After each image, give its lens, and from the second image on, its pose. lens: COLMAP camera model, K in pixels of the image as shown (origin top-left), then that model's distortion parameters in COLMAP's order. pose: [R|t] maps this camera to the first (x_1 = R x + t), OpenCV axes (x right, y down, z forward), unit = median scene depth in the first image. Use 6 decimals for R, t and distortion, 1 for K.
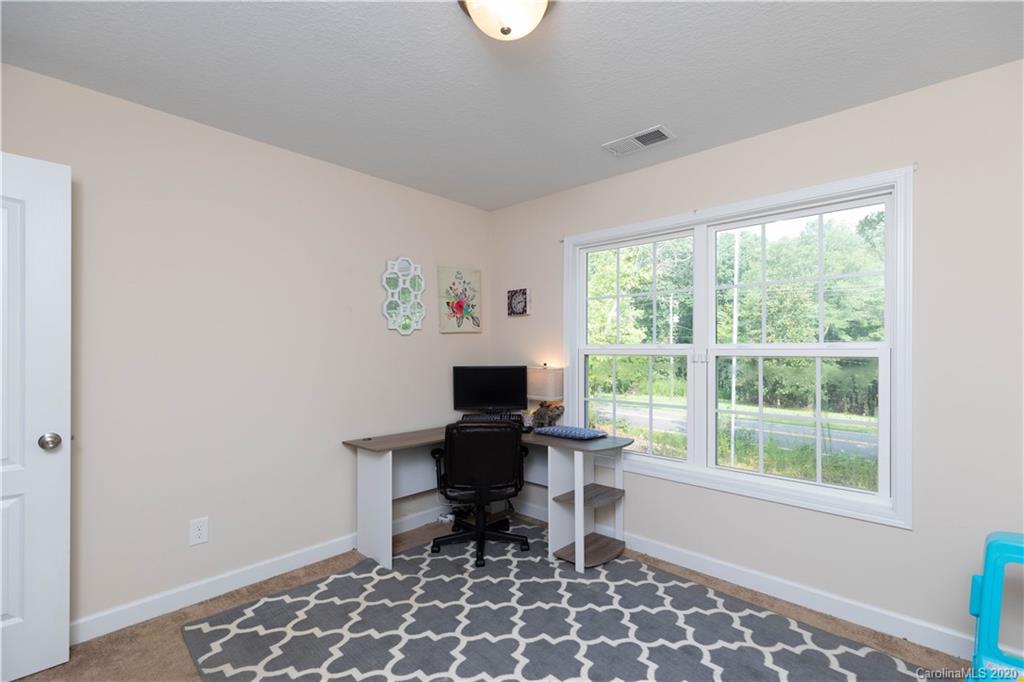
lens RADIAL K [[458.3, 0, 512.0], [0, 458.3, 341.0], [0, 0, 1]] dist [-0.000327, -0.000147]
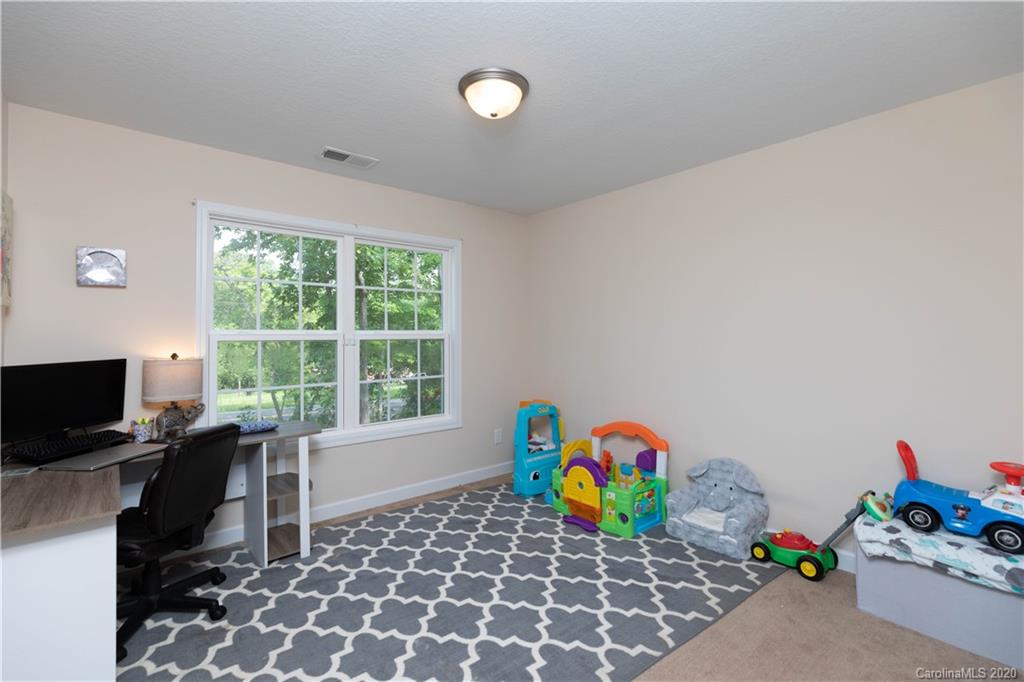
lens RADIAL K [[458.3, 0, 512.0], [0, 458.3, 341.0], [0, 0, 1]] dist [-0.000327, -0.000147]
pose [[0.123826, -0.018994, 0.992122, -0.854378], [-0.015387, 0.999660, 0.021059, 0.006175], [-0.992185, -0.017873, 0.123492, 0.480774]]
